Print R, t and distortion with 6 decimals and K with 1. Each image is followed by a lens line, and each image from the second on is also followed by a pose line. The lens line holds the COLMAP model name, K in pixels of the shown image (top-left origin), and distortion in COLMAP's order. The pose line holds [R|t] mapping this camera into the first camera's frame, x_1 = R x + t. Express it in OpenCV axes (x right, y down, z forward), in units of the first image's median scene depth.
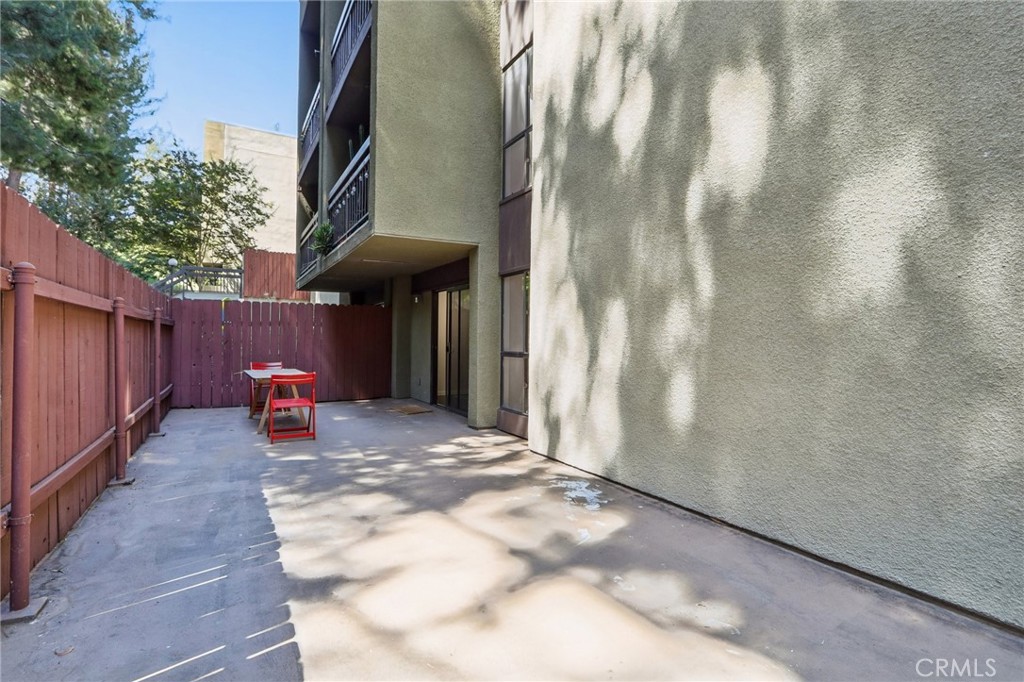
lens RADIAL K [[481.1, 0, 490.8], [0, 481.1, 336.4], [0, 0, 1]] dist [-0.013246, 0.000905]
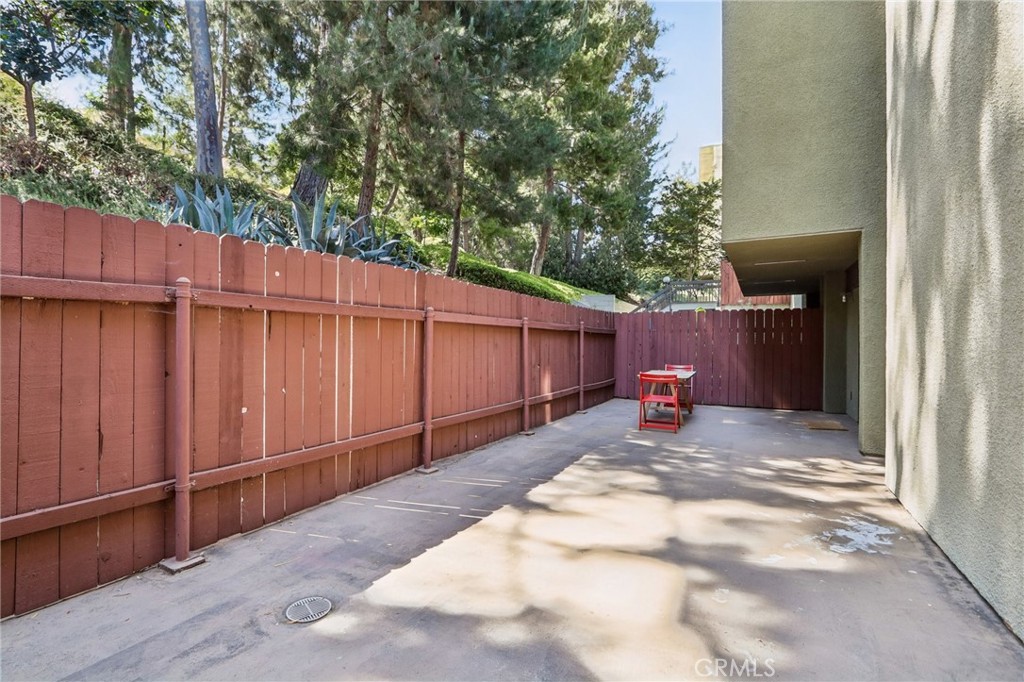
lens RADIAL K [[492.9, 0, 508.7], [0, 492.9, 334.1], [0, 0, 1]] dist [0.000005, 0.000701]
pose [[0.533669, -0.016217, -0.845538, 0.581584], [0.001575, 0.999833, -0.018182, 0.003620], [0.845692, 0.008371, 0.533605, 0.064373]]
